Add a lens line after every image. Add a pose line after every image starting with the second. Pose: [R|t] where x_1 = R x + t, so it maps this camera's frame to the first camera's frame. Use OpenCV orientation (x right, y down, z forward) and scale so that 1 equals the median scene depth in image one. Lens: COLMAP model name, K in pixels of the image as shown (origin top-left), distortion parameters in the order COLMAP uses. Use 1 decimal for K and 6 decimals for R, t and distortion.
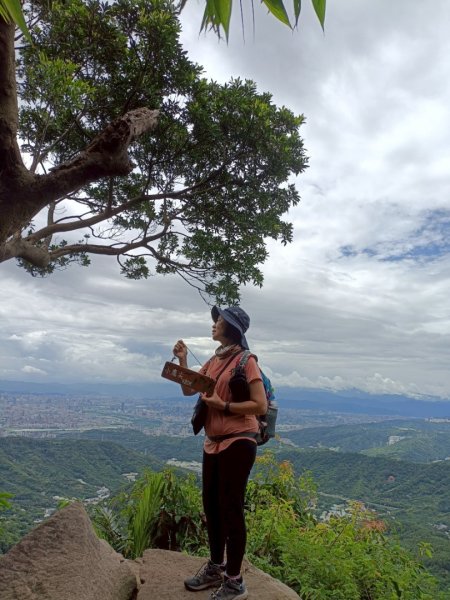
lens RADIAL K [[442.1, 0, 224.3], [0, 442.1, 302.3], [0, 0, 1]] dist [0.036925, -0.041960]
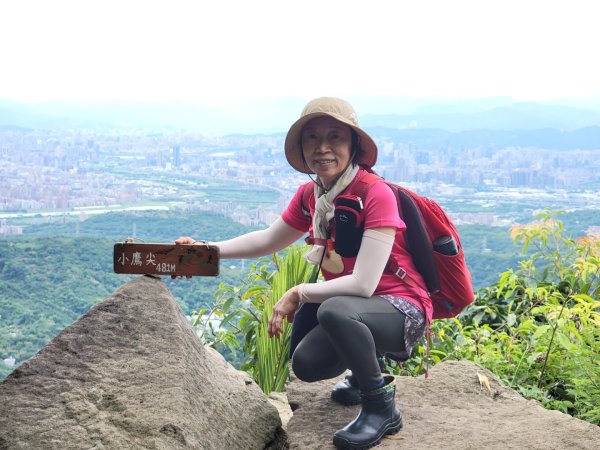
lens RADIAL K [[1196.5, 0, 300.0], [0, 1196.5, 225.0], [0, 0, 1]] dist [0.004059, 0.083052]
pose [[0.993006, -0.021932, -0.116005, -0.004802], [0.054196, 0.957628, 0.282864, 0.013337], [0.104885, -0.287173, 0.952119, -0.118150]]
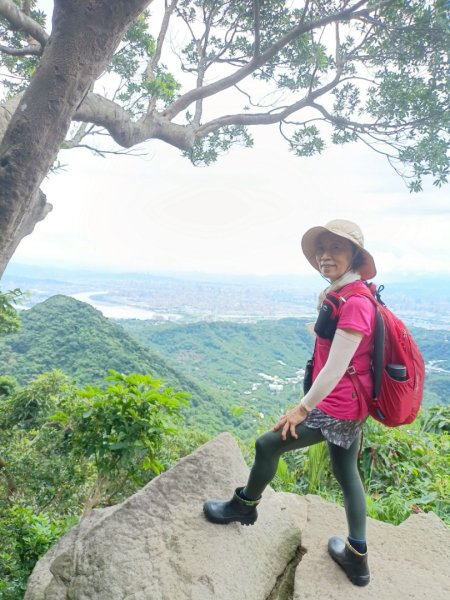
lens RADIAL K [[442.1, 0, 224.3], [0, 442.1, 302.3], [0, 0, 1]] dist [0.036925, -0.041960]
pose [[0.910880, 0.009576, -0.412560, 0.001071], [0.090910, 0.970514, 0.223243, 0.014016], [0.402533, -0.240853, 0.883152, 0.165118]]
